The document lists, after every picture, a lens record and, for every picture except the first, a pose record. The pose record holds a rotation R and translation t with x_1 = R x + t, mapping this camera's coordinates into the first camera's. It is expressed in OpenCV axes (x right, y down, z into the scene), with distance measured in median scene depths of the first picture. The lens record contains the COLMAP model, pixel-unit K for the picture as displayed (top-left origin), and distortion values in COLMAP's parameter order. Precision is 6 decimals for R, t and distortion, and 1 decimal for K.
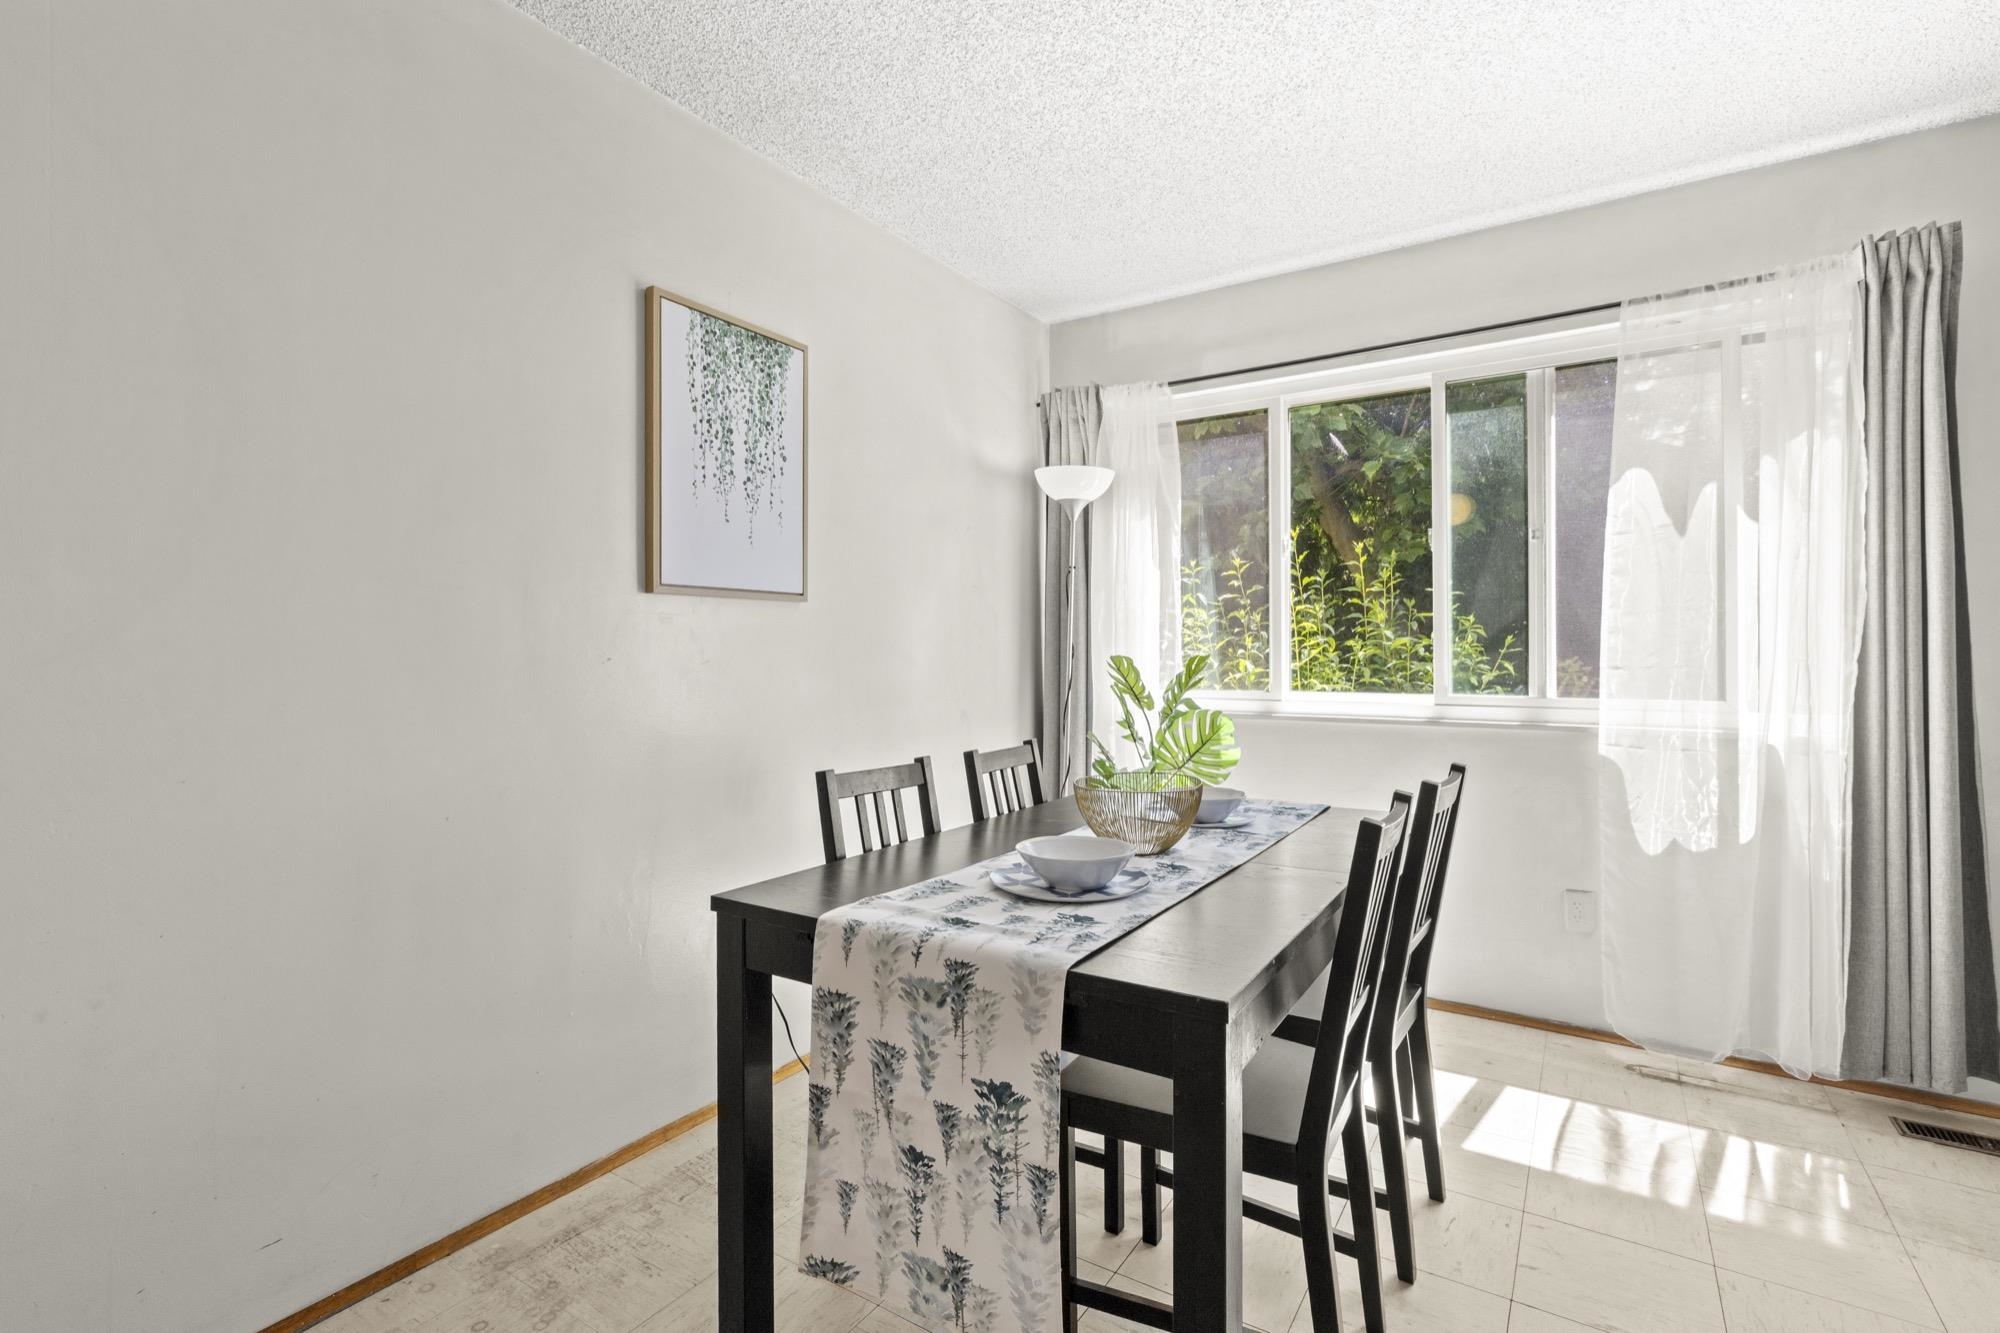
lens RADIAL K [[925.0, 0, 984.5], [0, 925.0, 649.2], [0, 0, 1]] dist [0.003435, -0.001384]
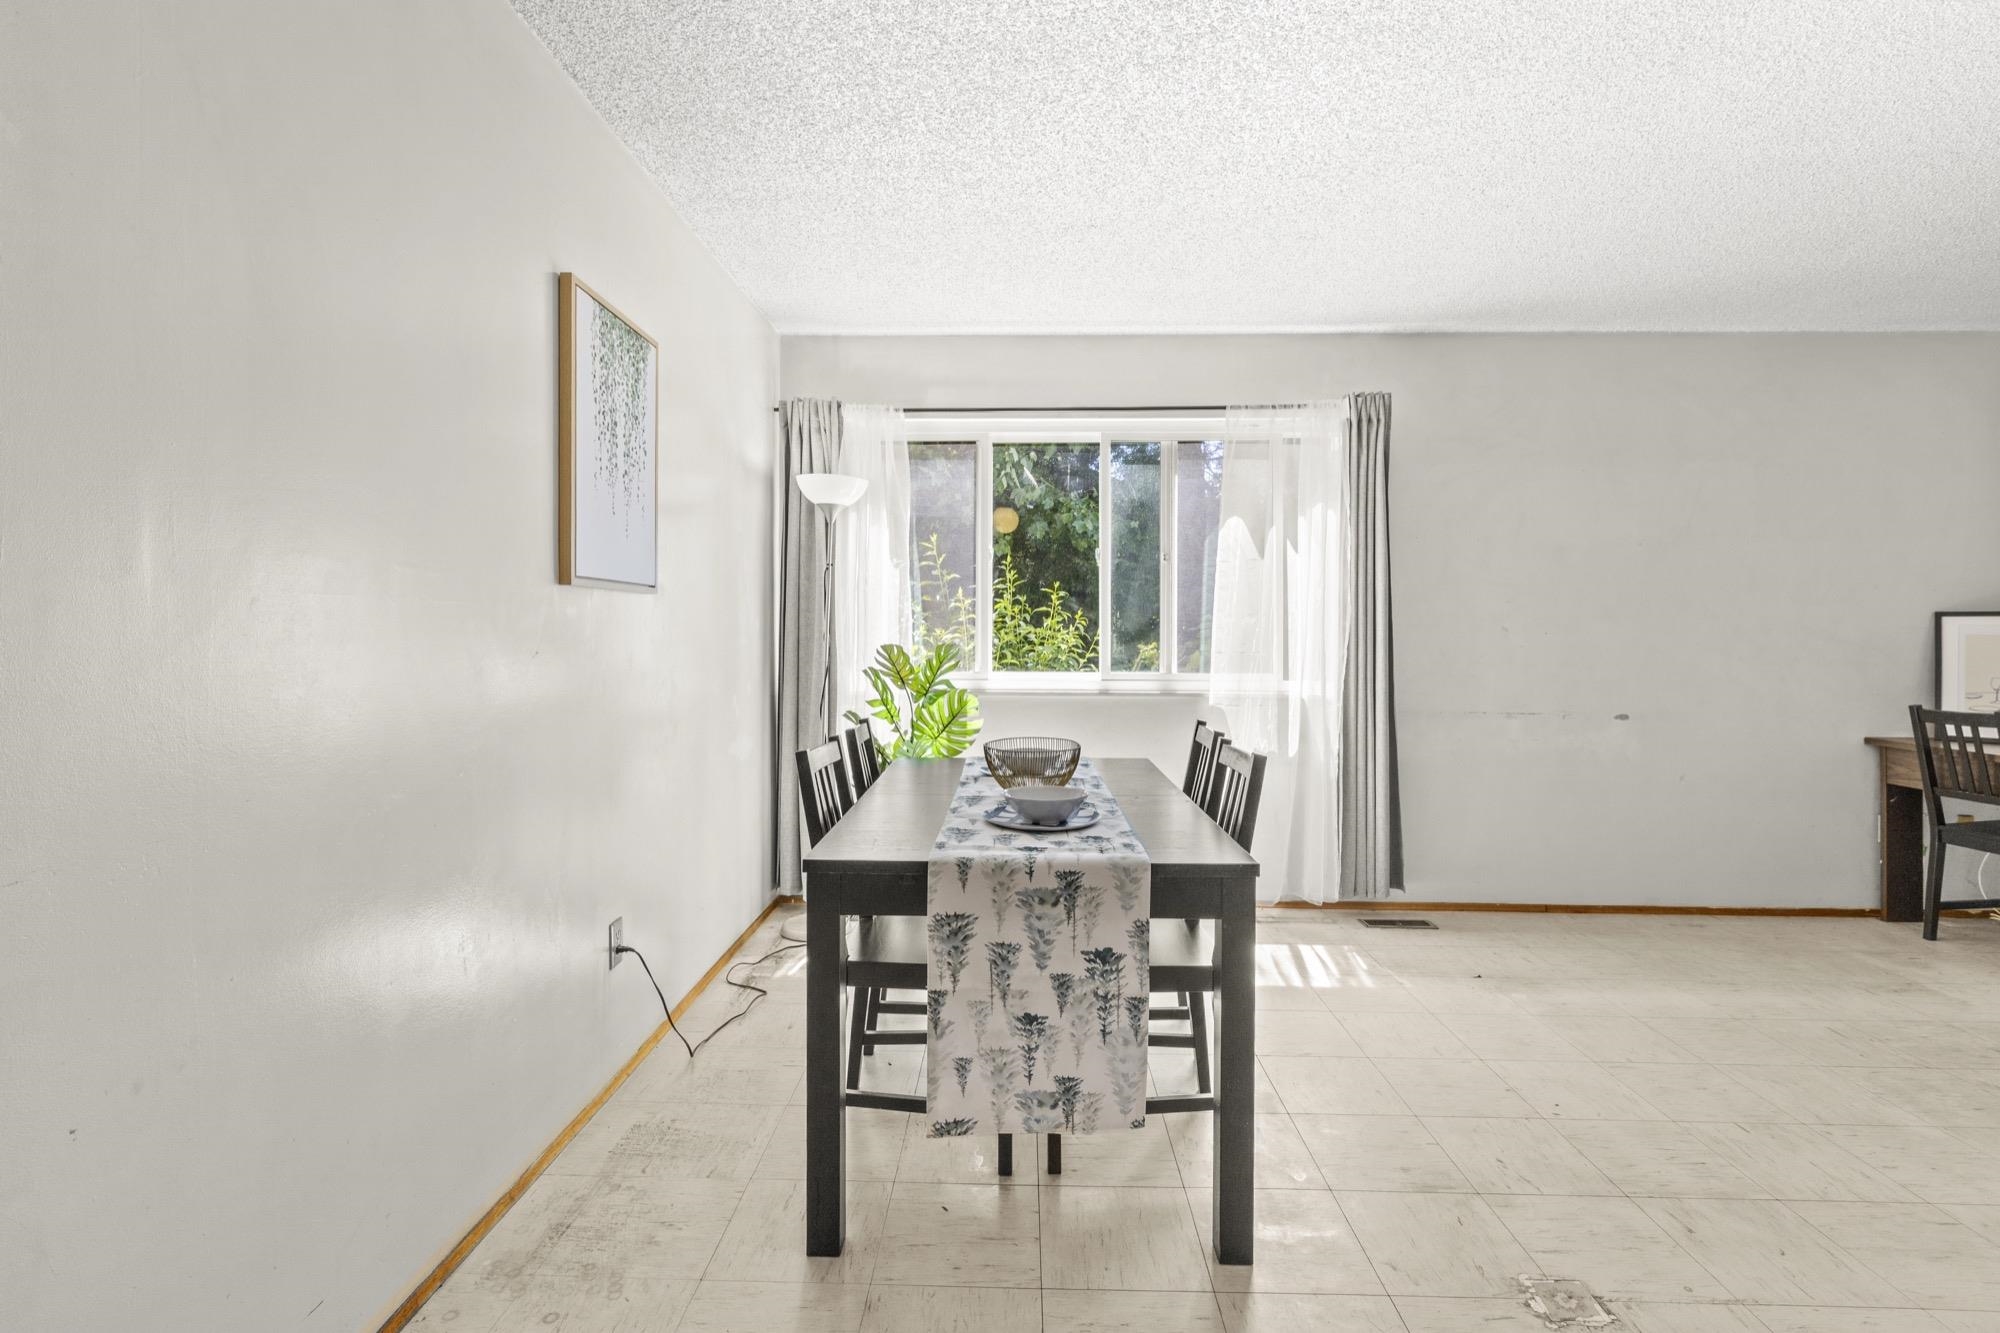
lens RADIAL K [[925.0, 0, 995.3], [0, 925.0, 633.2], [0, 0, 1]] dist [0.003435, -0.001384]
pose [[0.849876, 0.004923, 0.526960, -0.459293], [-0.008698, 0.999951, 0.004685, -0.016964], [-0.526911, -0.008565, 0.849877, -0.073369]]
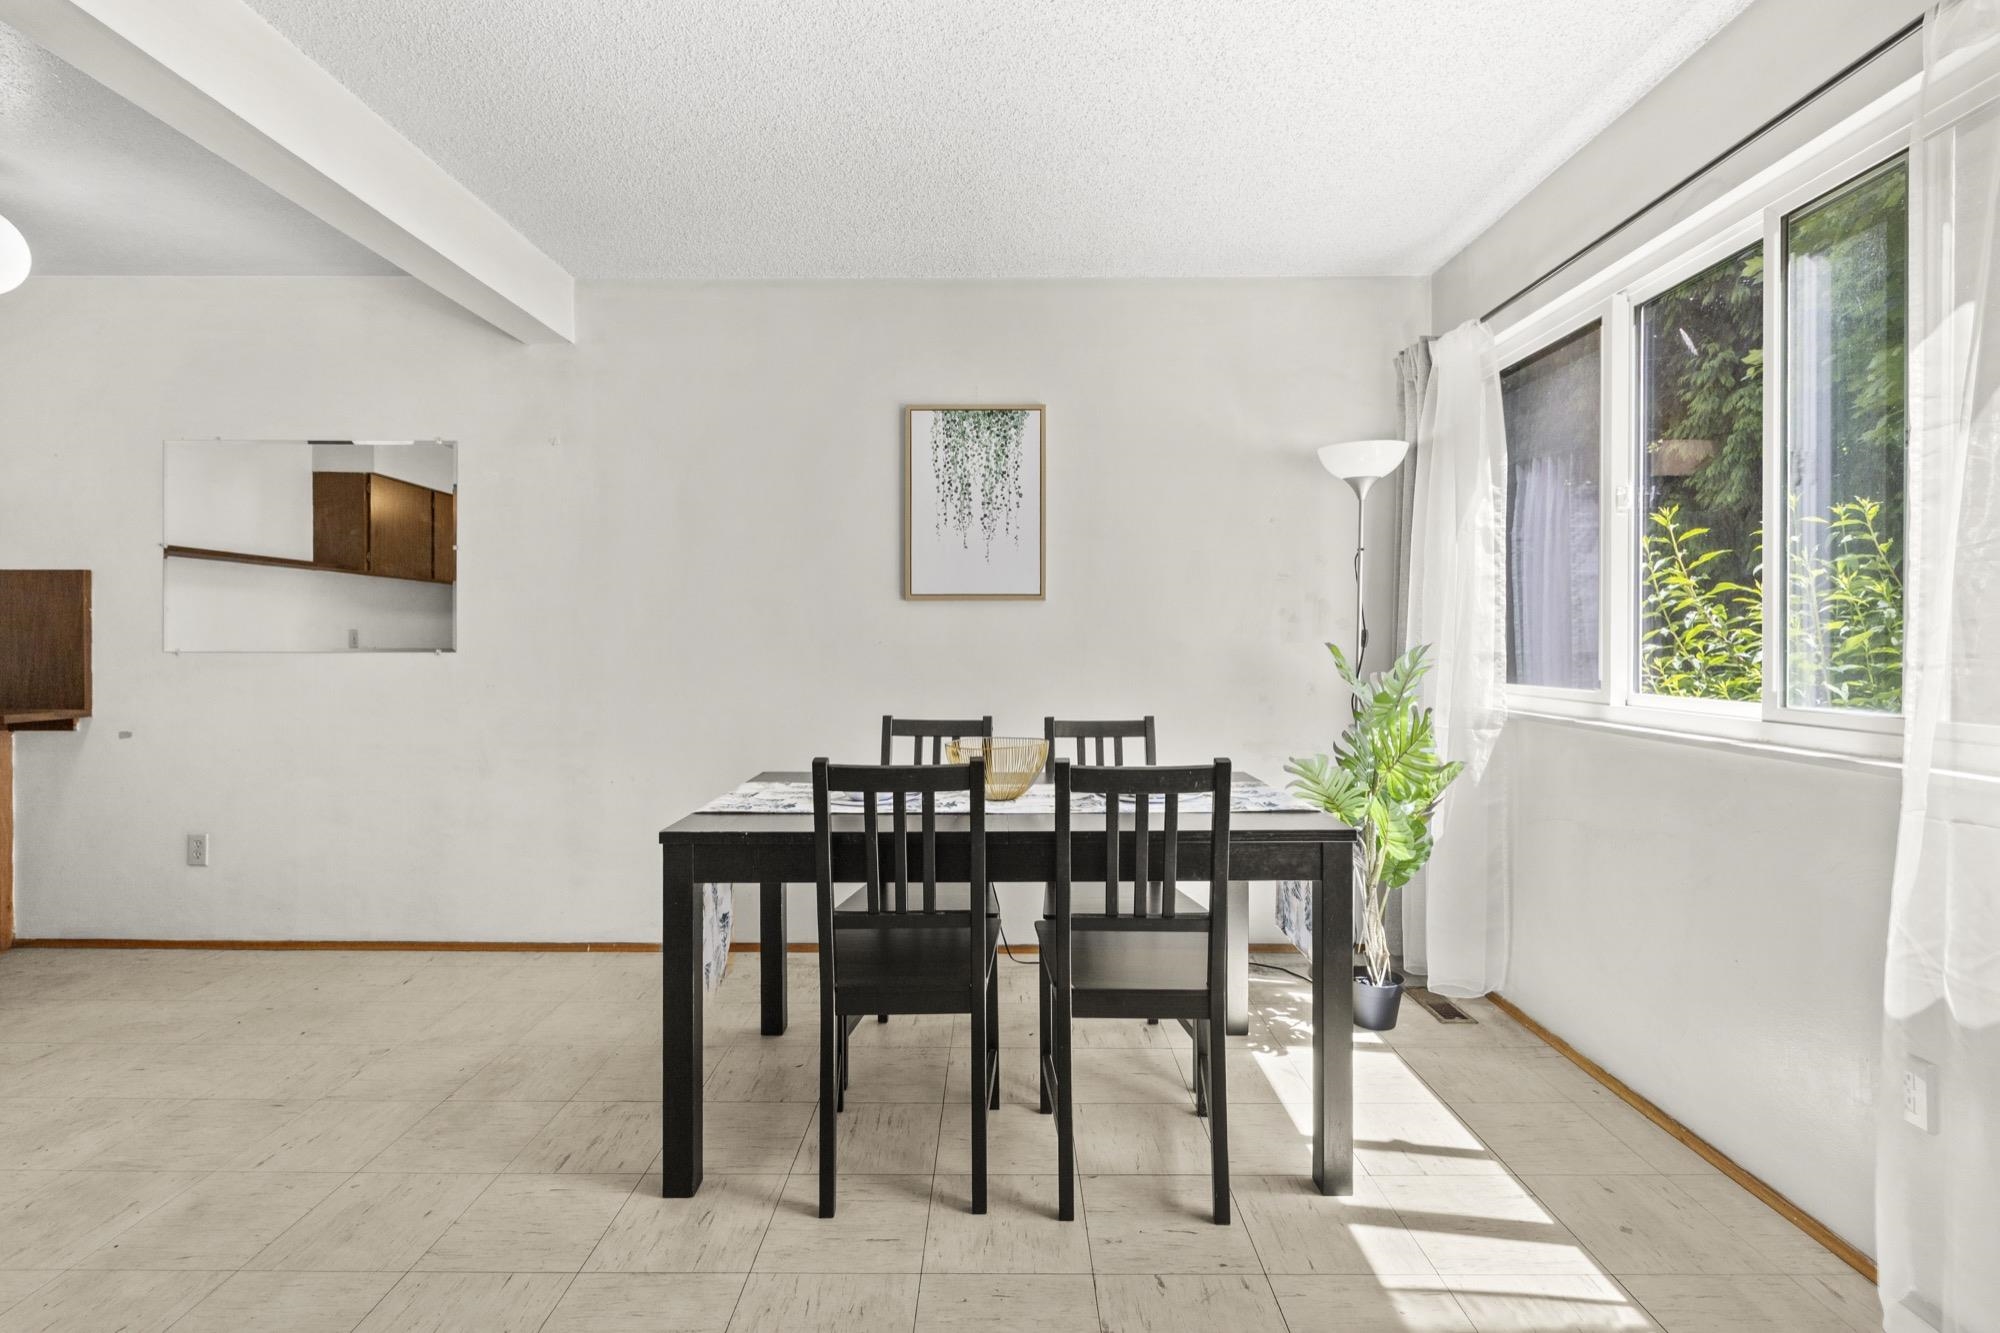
lens RADIAL K [[925.0, 0, 999.4], [0, 925.0, 641.5], [0, 0, 1]] dist [0.003435, -0.001384]
pose [[0.545075, 0.003016, -0.838382, 0.974320], [0.003261, 0.999978, 0.005717, -0.000151], [0.838381, -0.005850, 0.545054, 0.257284]]
